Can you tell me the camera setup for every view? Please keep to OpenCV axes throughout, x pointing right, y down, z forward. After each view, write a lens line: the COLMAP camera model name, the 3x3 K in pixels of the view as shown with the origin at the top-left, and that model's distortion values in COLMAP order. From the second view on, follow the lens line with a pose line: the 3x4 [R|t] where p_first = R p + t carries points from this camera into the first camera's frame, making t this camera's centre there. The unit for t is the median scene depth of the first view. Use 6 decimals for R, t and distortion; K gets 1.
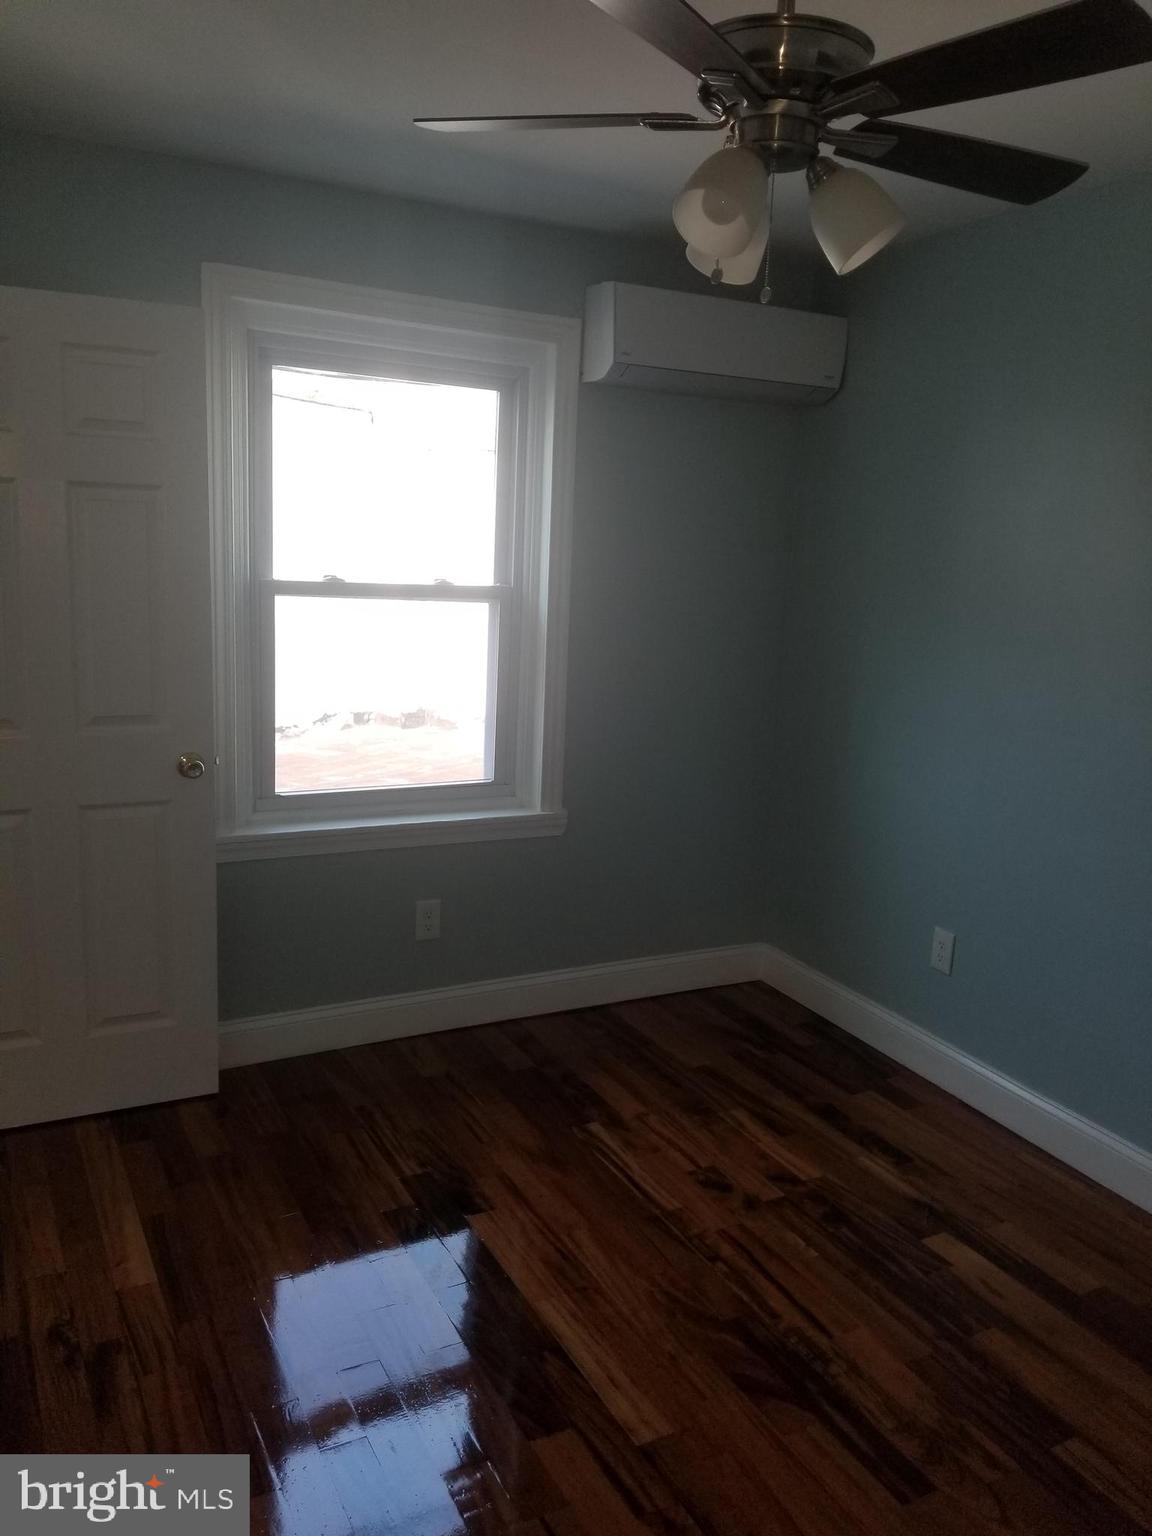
lens RADIAL K [[1212.9, 0, 582.7], [0, 1212.9, 774.7], [0, 0, 1]] dist [0.011680, -0.030716]
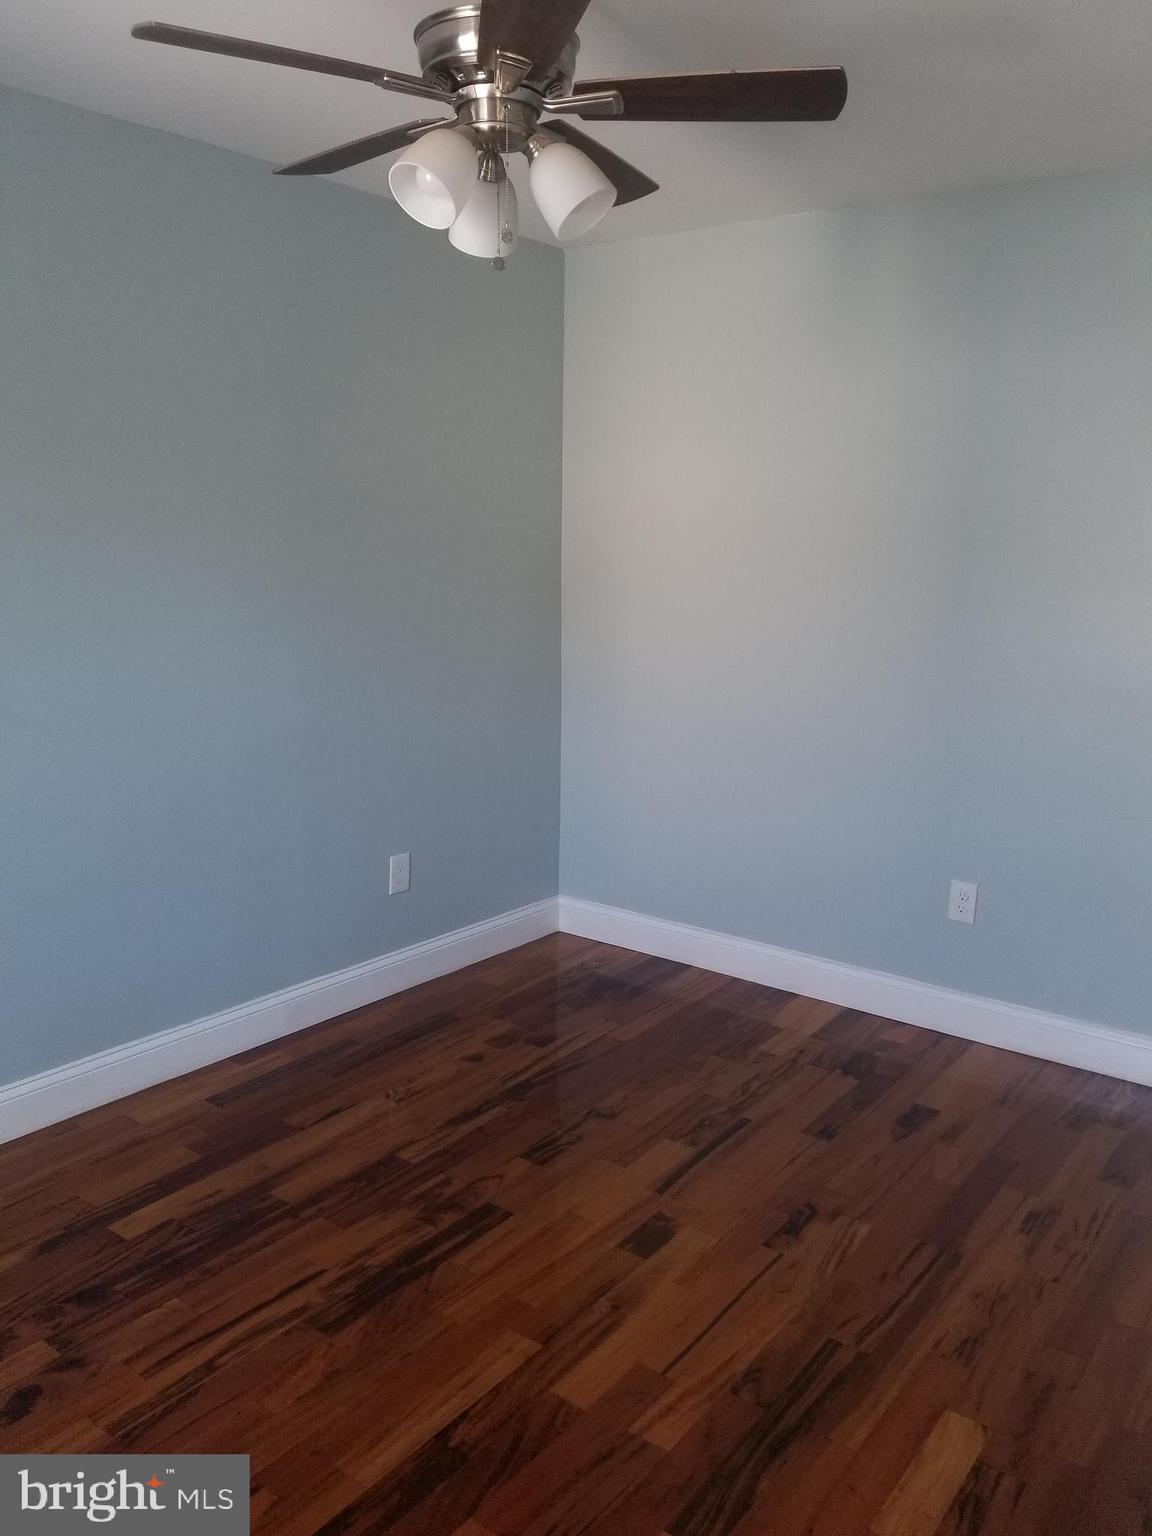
lens RADIAL K [[1212.9, 0, 580.1], [0, 1212.9, 759.7], [0, 0, 1]] dist [0.011680, -0.030716]
pose [[-0.425148, -0.213879, 0.879491, -0.753489], [0.139413, 0.944612, 0.297108, -0.240841], [-0.894323, 0.248927, -0.371782, 1.154217]]
